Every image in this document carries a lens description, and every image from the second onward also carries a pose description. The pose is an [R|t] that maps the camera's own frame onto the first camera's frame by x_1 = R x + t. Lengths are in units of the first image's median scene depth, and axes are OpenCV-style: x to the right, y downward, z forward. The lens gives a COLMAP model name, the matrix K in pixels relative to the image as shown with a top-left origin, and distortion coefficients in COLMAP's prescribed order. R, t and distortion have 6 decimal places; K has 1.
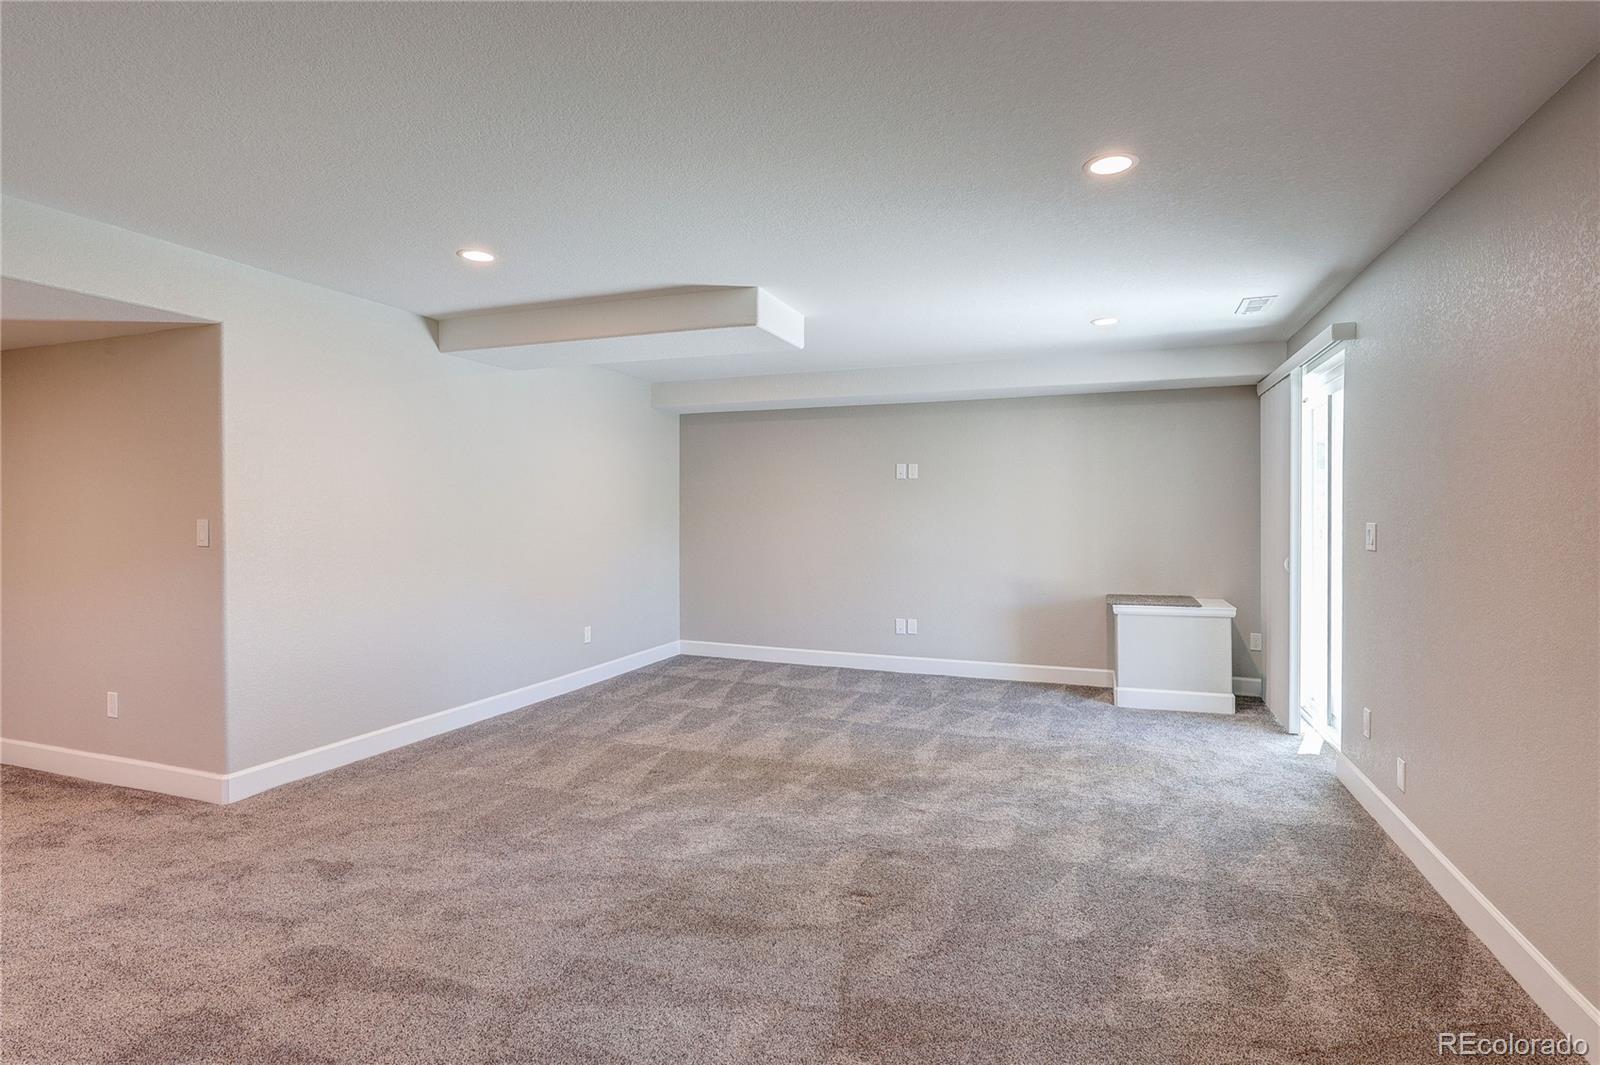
lens RADIAL K [[779.0, 0, 797.1], [0, 779.0, 525.3], [0, 0, 1]] dist [-0.000591, 0.001701]
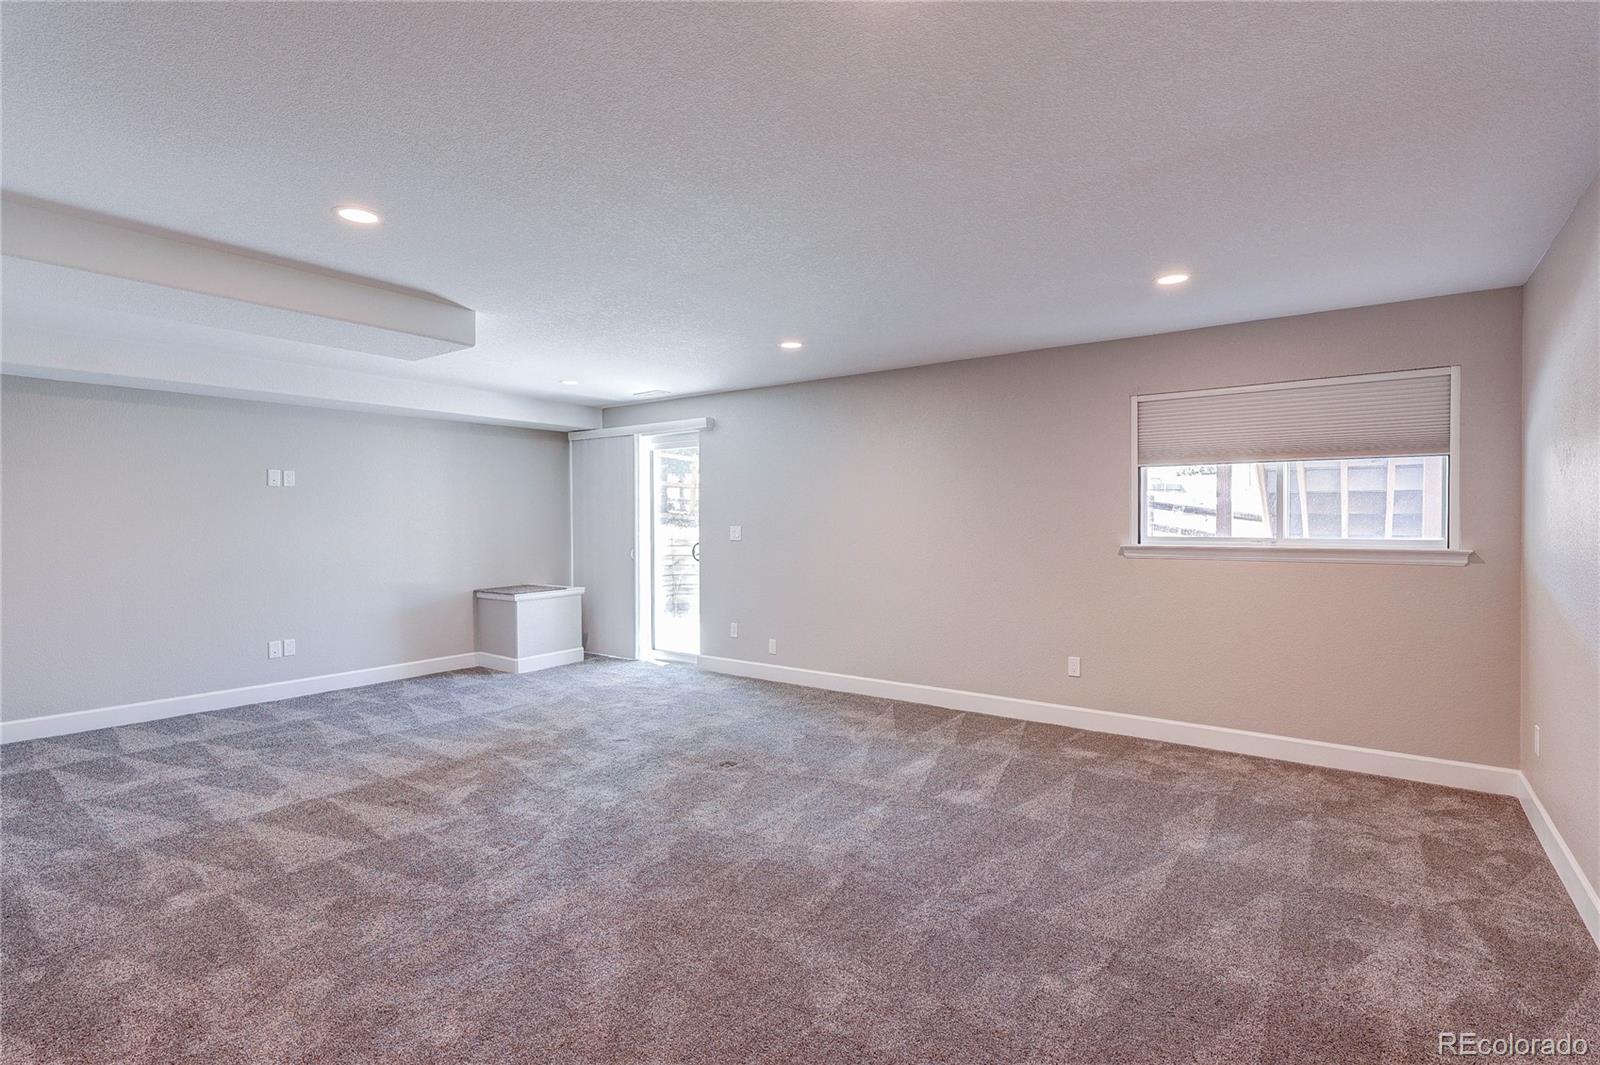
lens RADIAL K [[779.0, 0, 787.2], [0, 779.0, 530.2], [0, 0, 1]] dist [-0.000591, 0.001701]
pose [[0.280228, -0.013136, 0.959844, -0.862813], [0.020739, 0.999756, 0.007627, -0.004342], [-0.959709, 0.017769, 0.280432, 0.267439]]
